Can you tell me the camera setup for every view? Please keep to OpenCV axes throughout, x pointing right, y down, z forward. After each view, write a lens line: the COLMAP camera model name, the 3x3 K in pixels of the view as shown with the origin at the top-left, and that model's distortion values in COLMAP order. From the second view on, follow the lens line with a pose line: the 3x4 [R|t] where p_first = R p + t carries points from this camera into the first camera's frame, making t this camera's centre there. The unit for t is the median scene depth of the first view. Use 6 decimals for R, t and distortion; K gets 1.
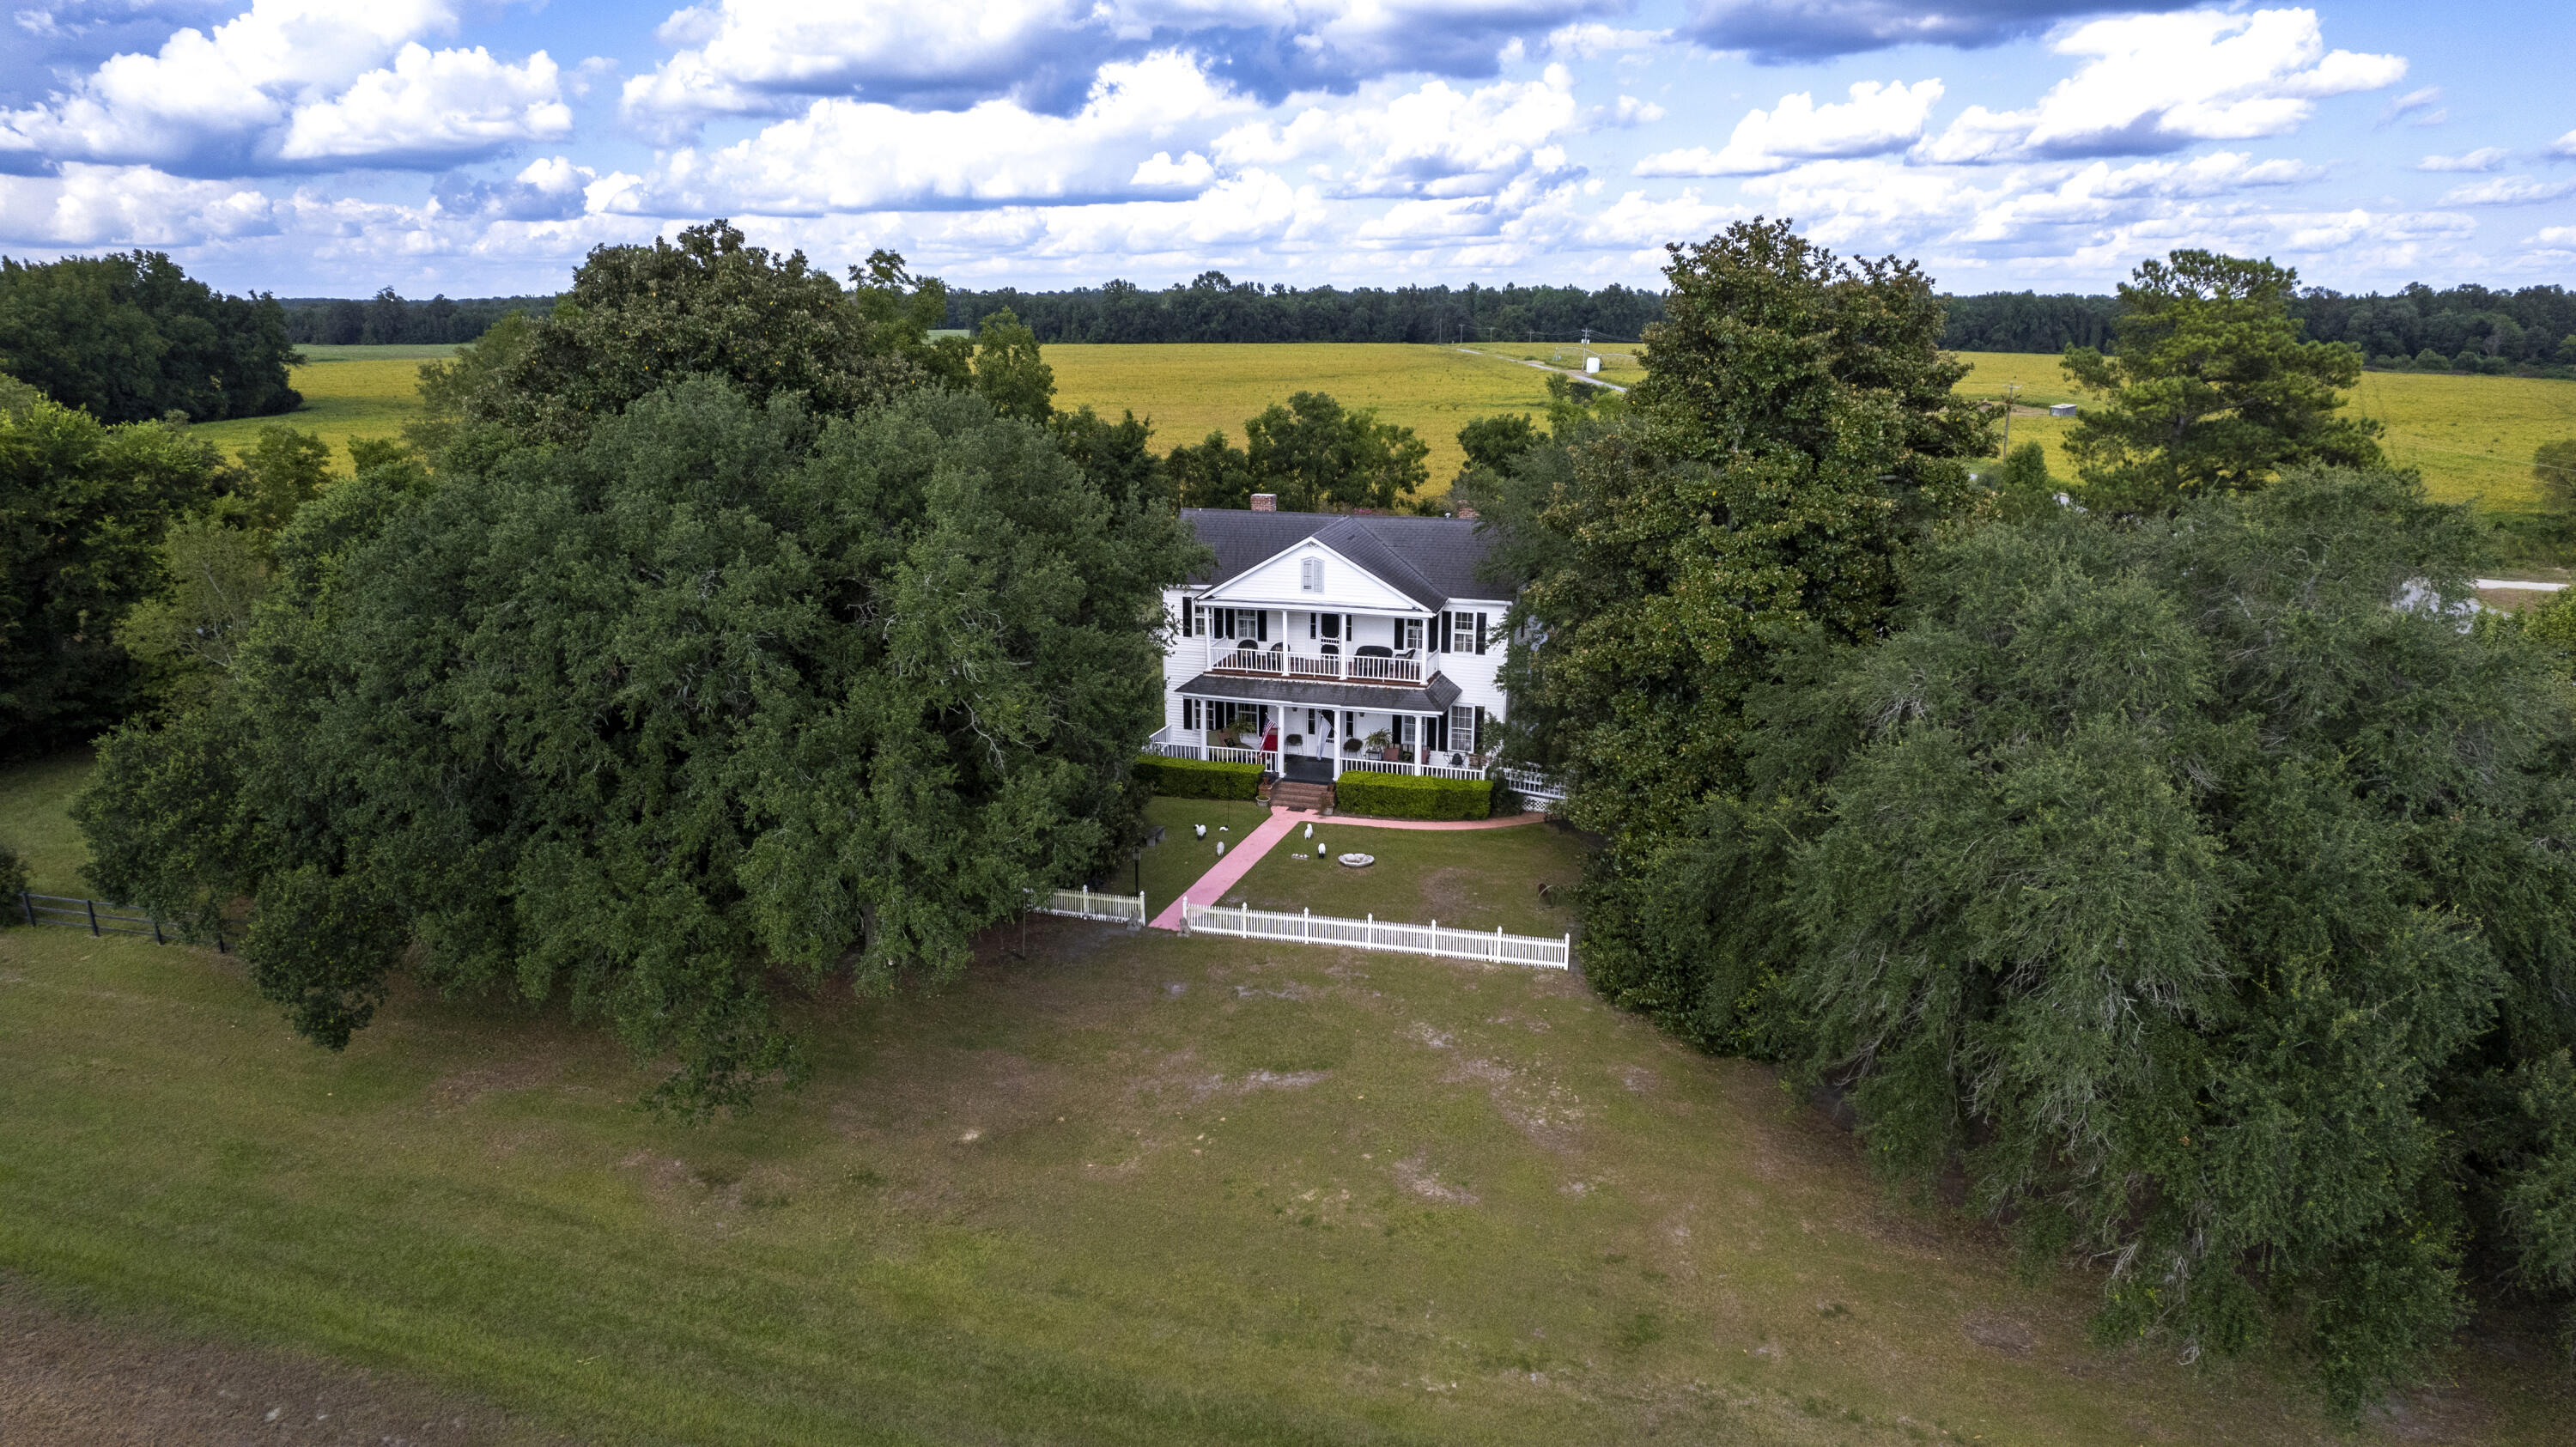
lens RADIAL K [[1662.7, 0, 1288.0], [0, 1662.7, 723.5], [0, 0, 1]] dist [-0.091321, 0.093258]
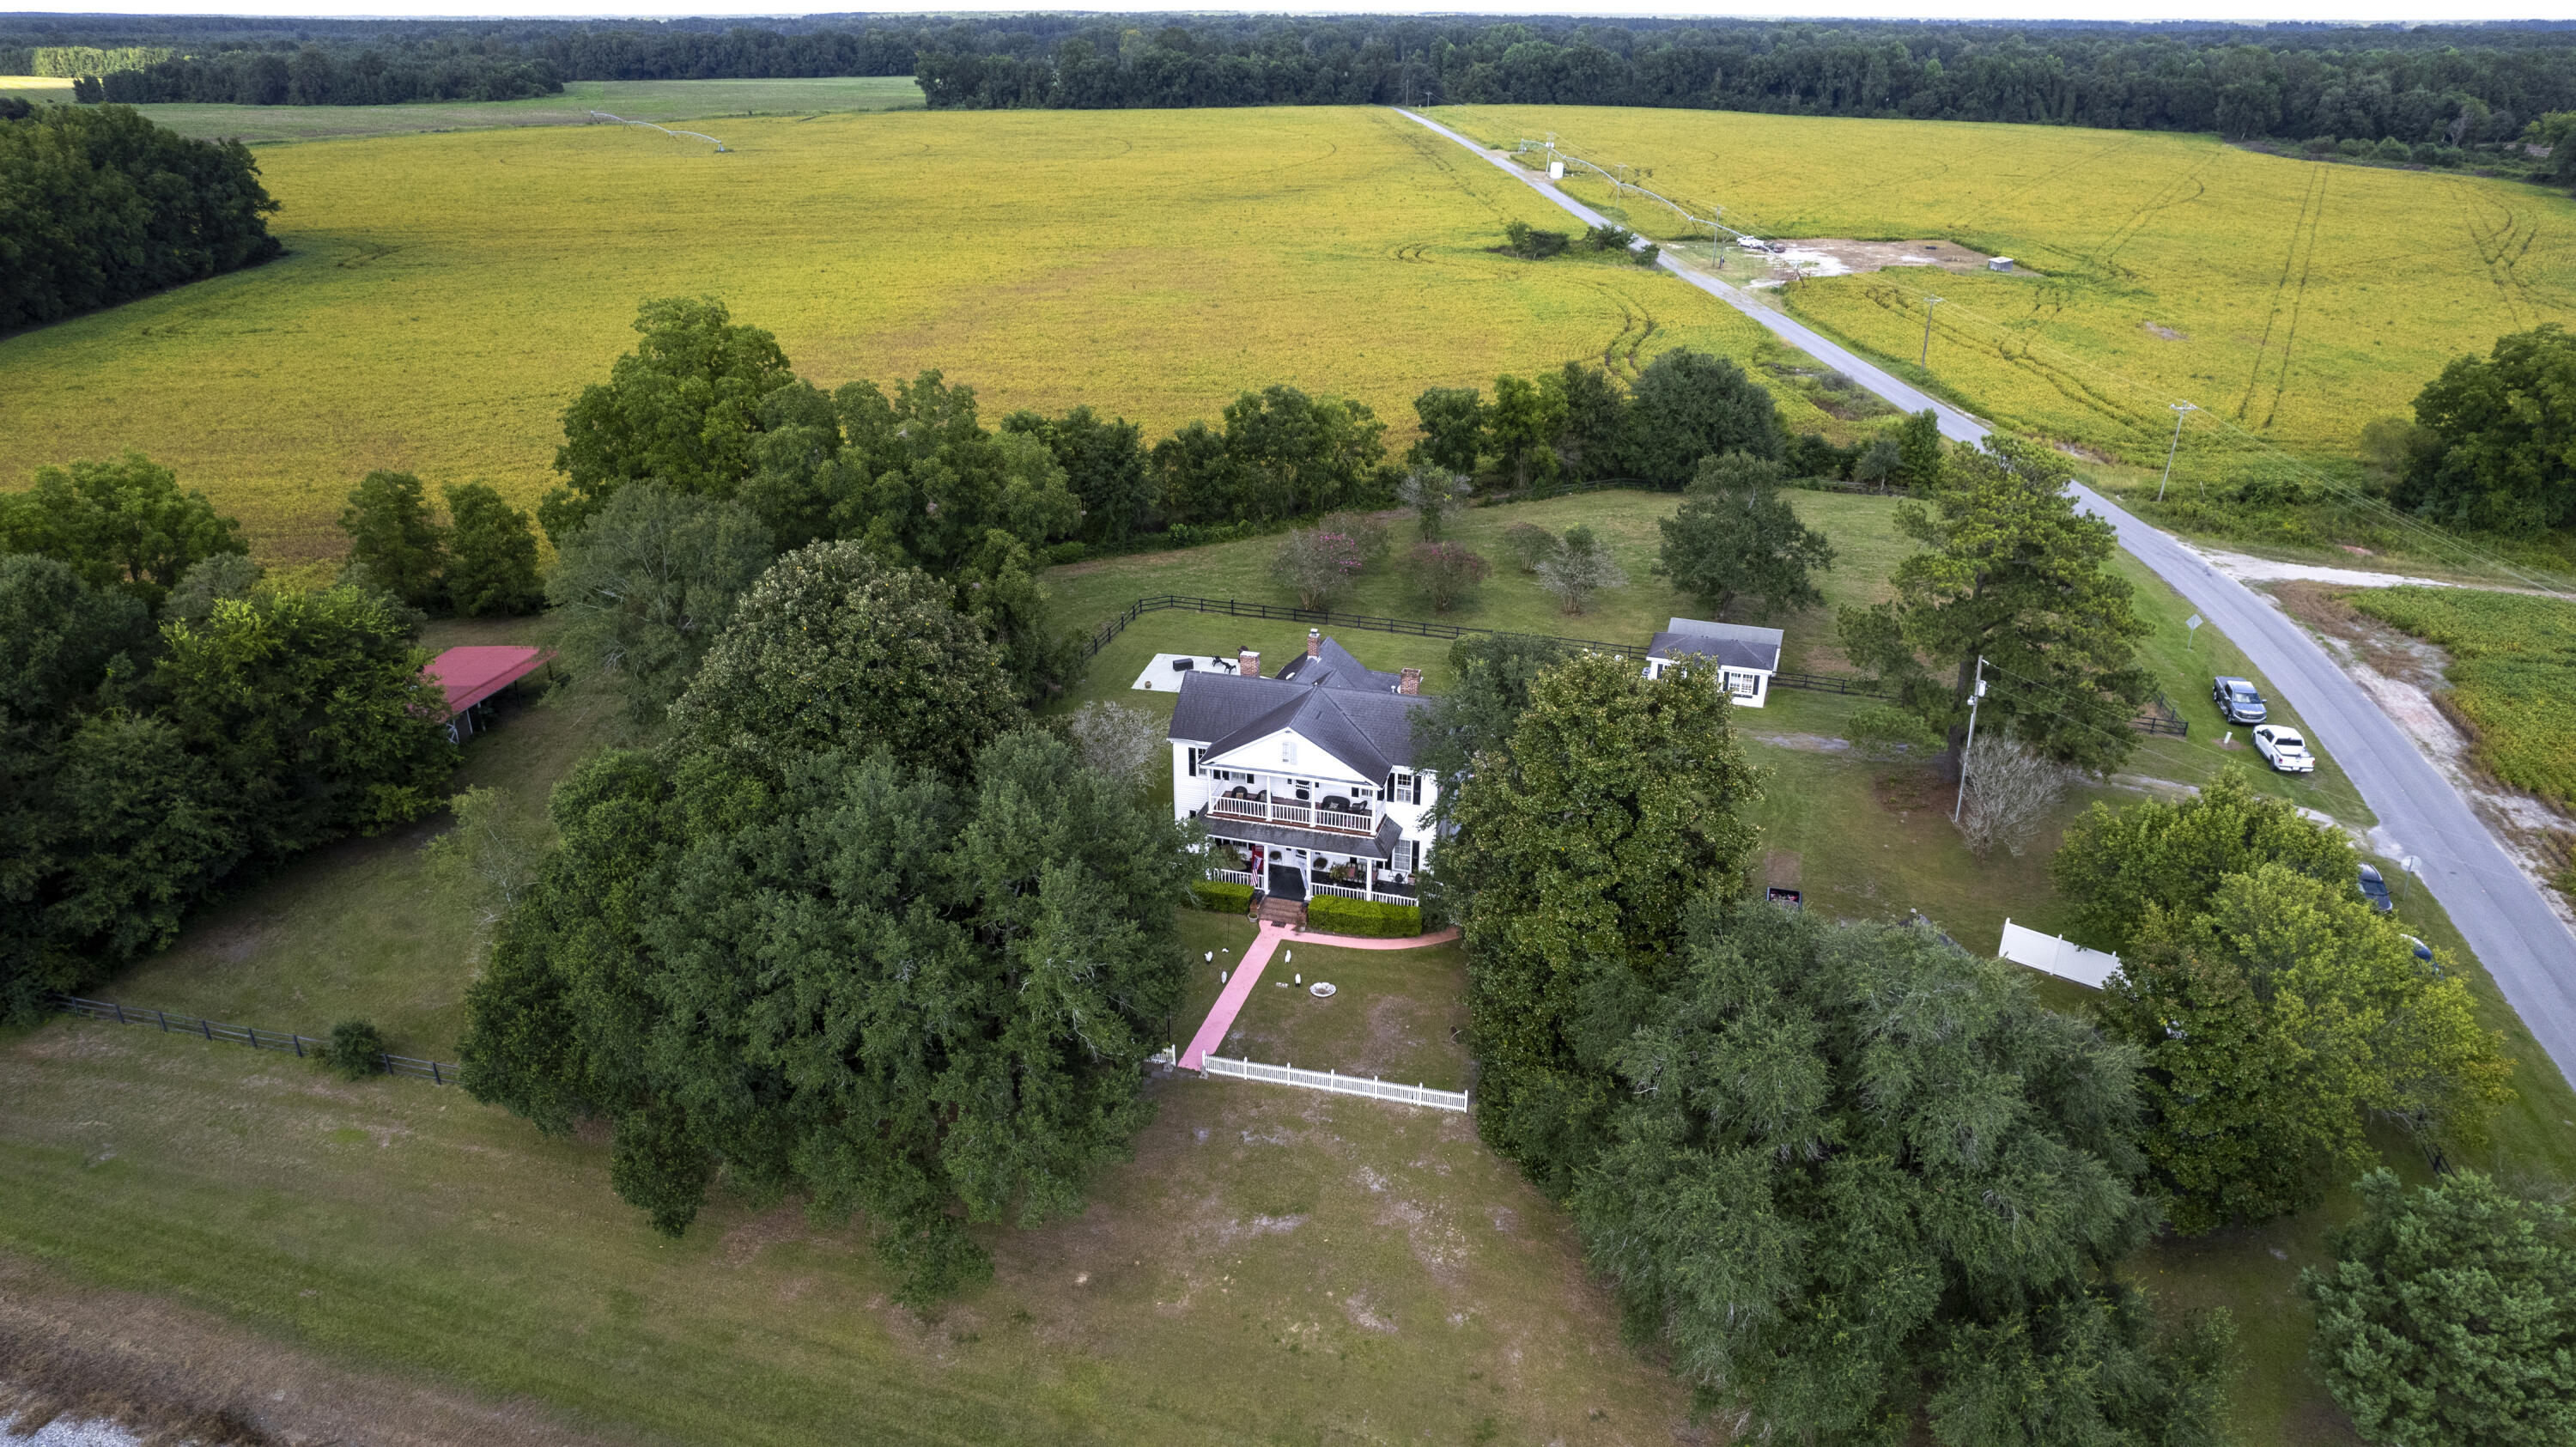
lens RADIAL K [[1662.7, 0, 1288.0], [0, 1662.7, 723.5], [0, 0, 1]] dist [-0.091321, 0.093258]
pose [[0.999770, -0.007885, 0.019951, -0.015271], [0.004635, 0.987431, 0.157983, -0.394157], [-0.020946, -0.157854, 0.987240, -0.365198]]
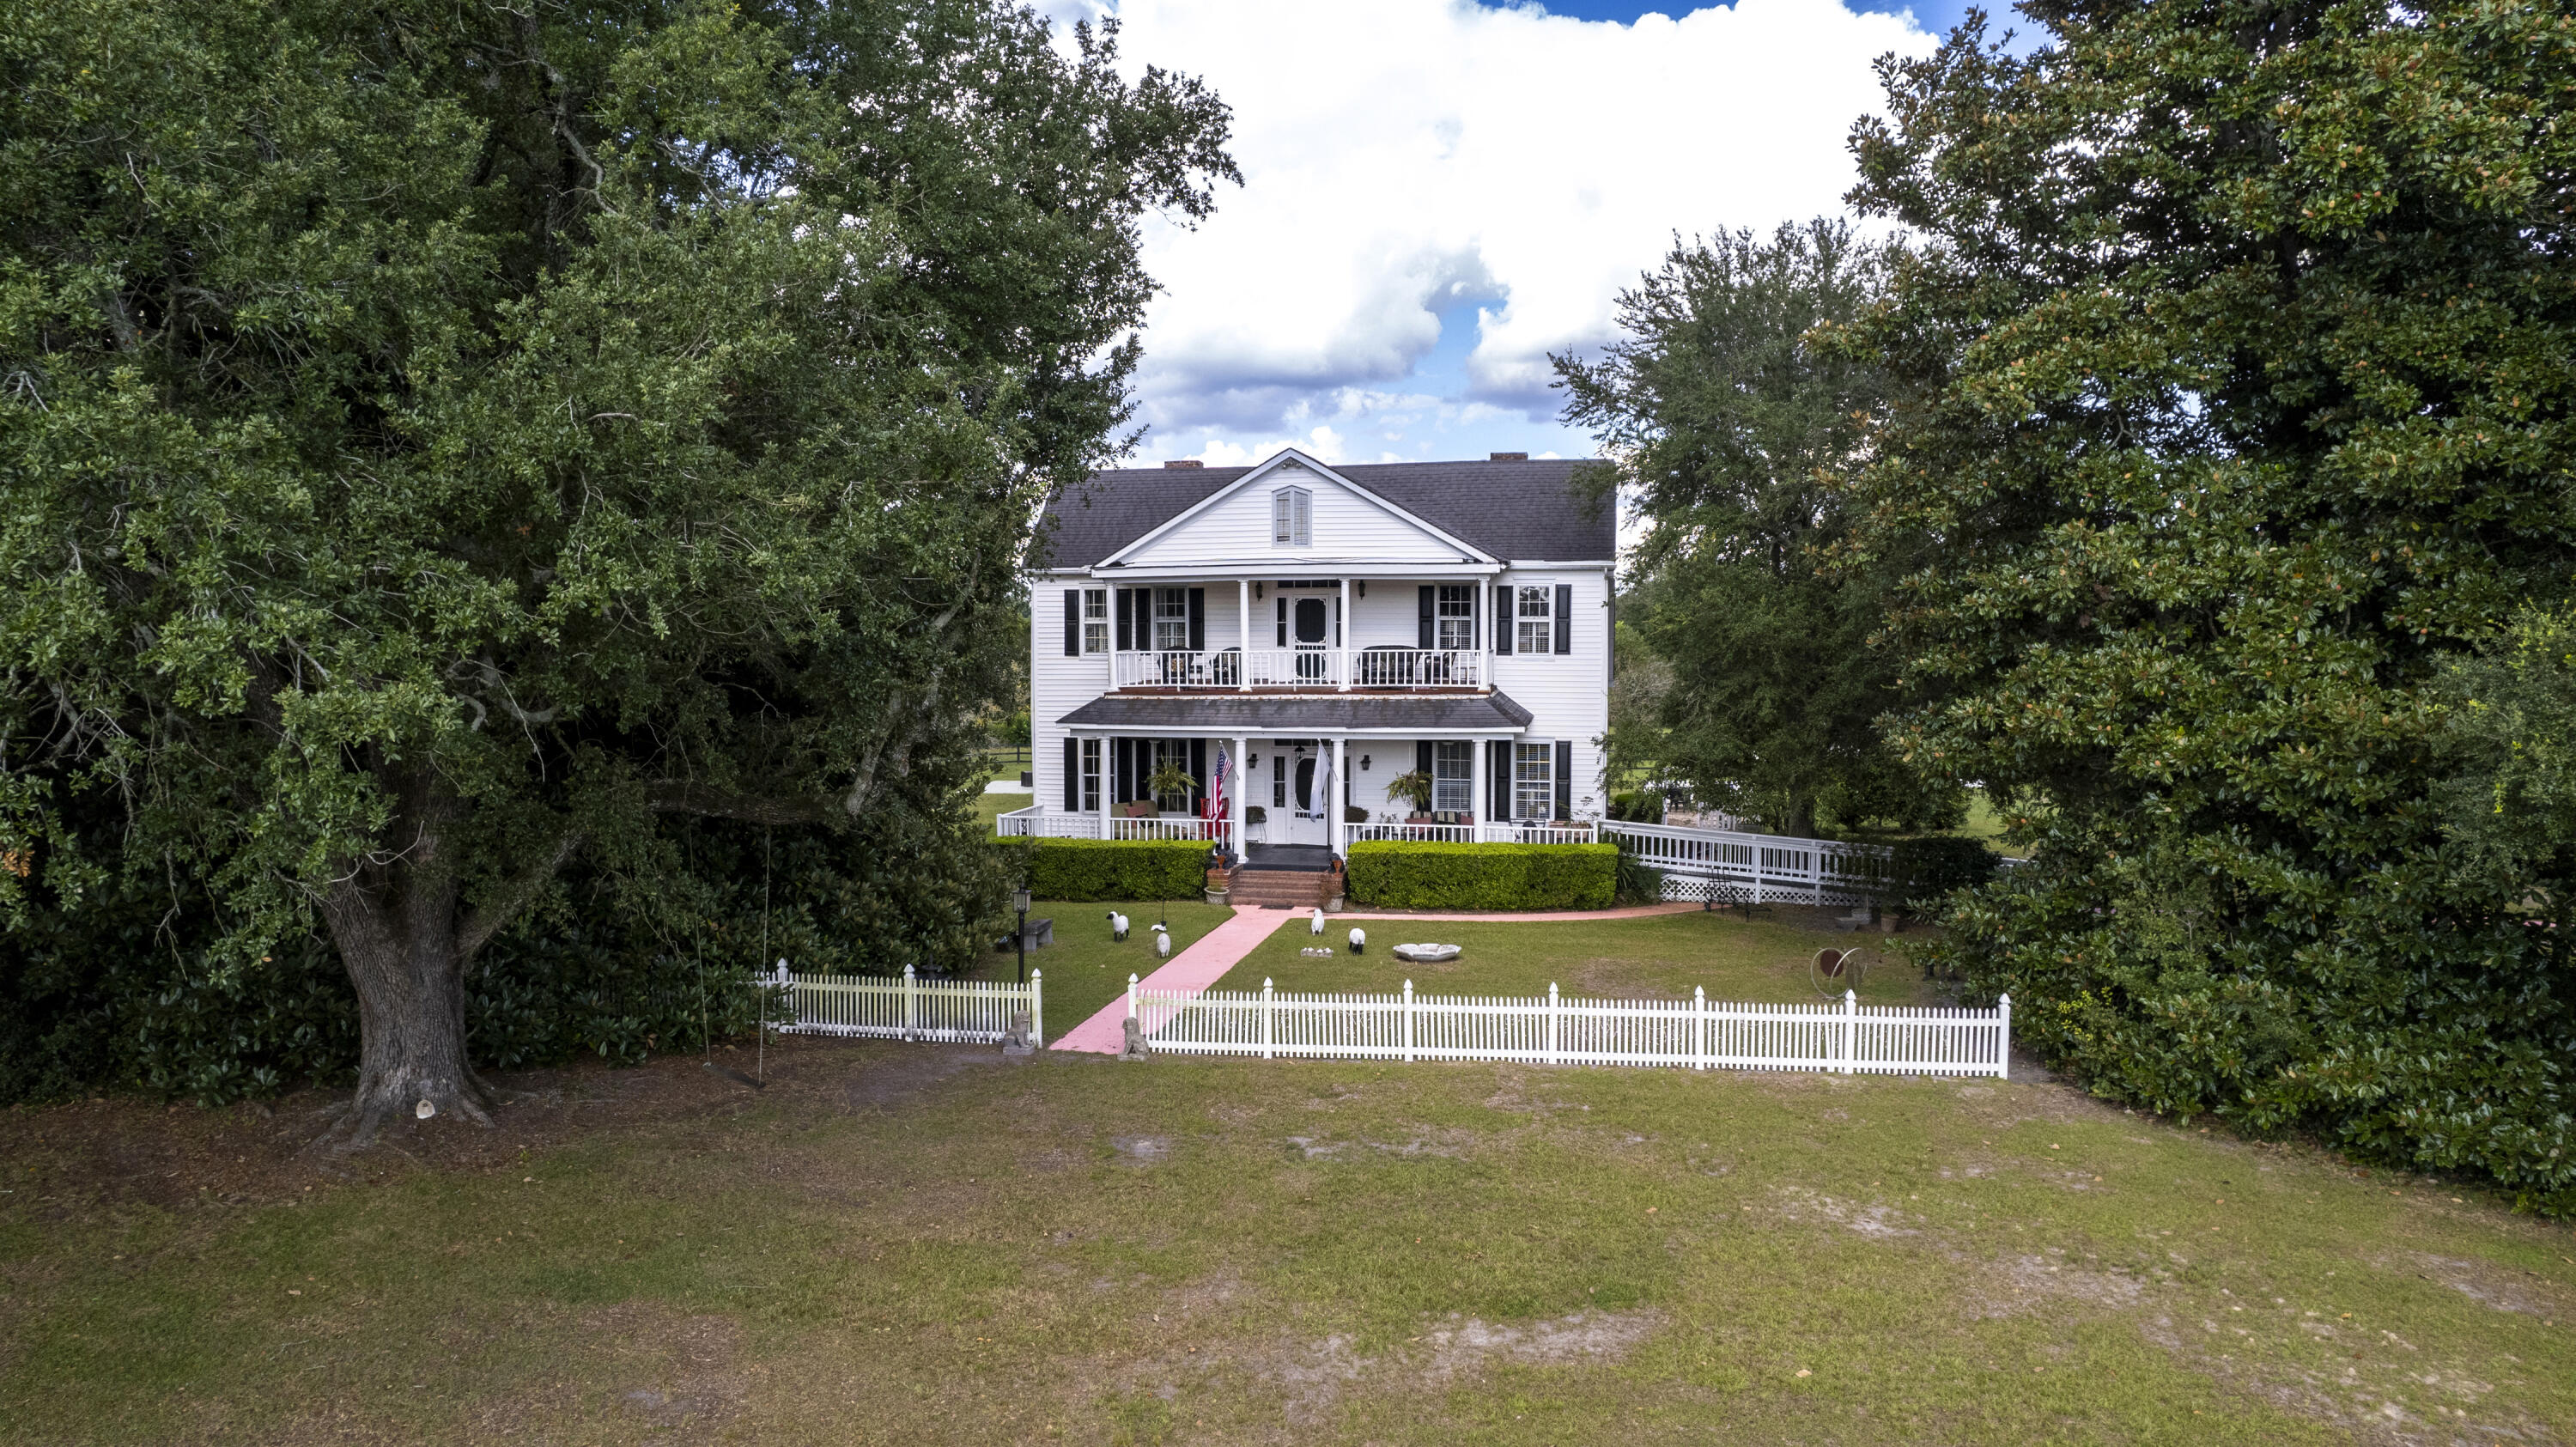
lens RADIAL K [[1682.4, 0, 1288.0], [0, 1682.4, 723.5], [0, 0, 1]] dist [-0.065375, -0.000672]
pose [[0.992977, -0.007641, 0.118058, -0.072399], [0.030417, 0.980854, -0.192355, 0.124610], [-0.114328, 0.194595, 0.974198, 0.522154]]
